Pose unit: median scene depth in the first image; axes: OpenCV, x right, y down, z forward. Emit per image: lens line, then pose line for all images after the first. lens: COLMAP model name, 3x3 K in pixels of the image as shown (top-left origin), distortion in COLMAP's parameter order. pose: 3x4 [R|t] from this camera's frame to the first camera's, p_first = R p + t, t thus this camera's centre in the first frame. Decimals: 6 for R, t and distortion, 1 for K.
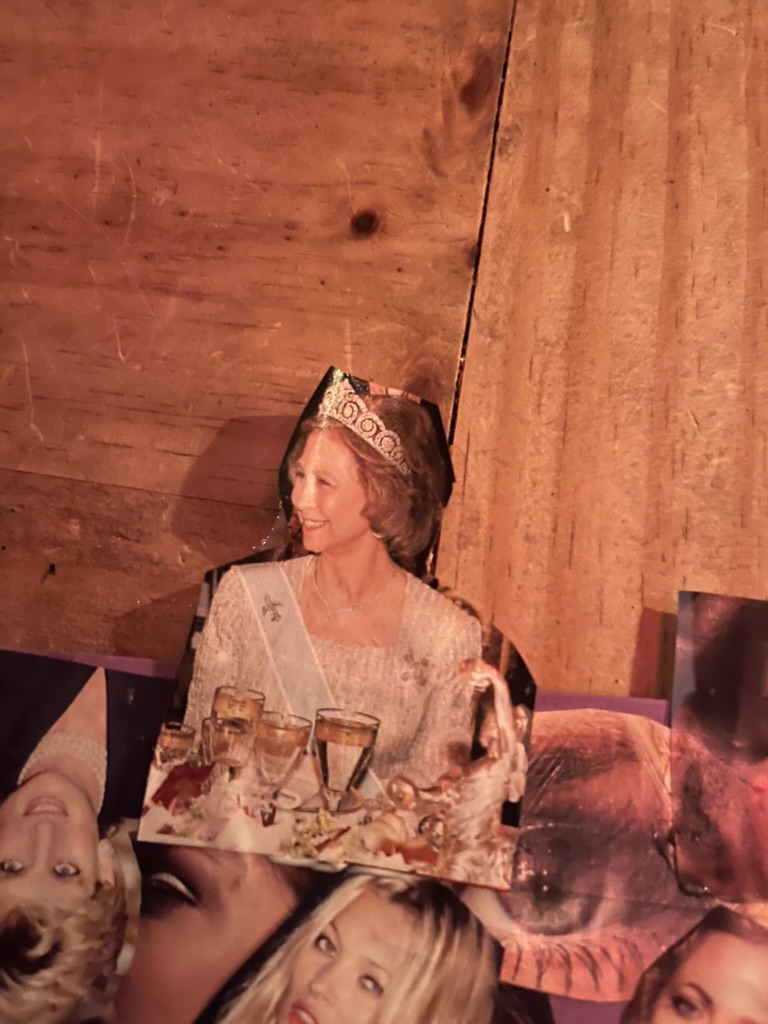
lens RADIAL K [[790.9, 0, 384.0], [0, 790.9, 507.0], [0, 0, 1]] dist [0.014024, -0.067686]
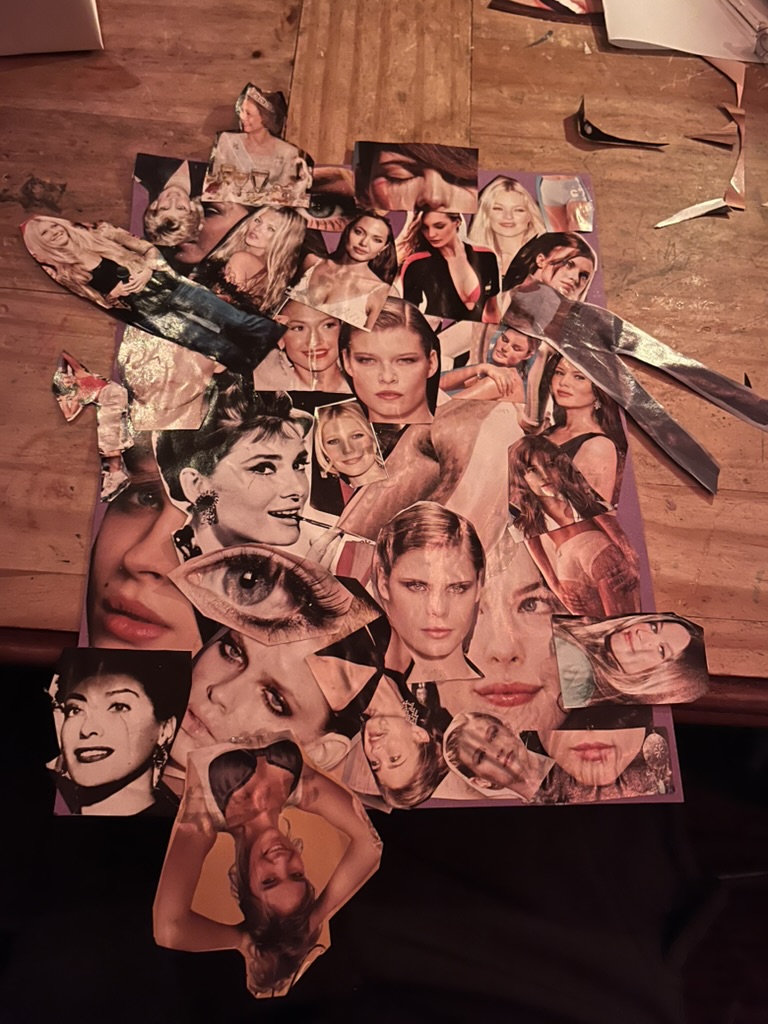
lens RADIAL K [[790.9, 0, 386.3], [0, 790.9, 518.9], [0, 0, 1]] dist [0.014024, -0.067686]
pose [[0.990022, -0.064616, 0.125225, -0.030828], [0.075410, 0.993654, -0.083458, 2.038436], [-0.119037, 0.092068, 0.988612, -2.267738]]
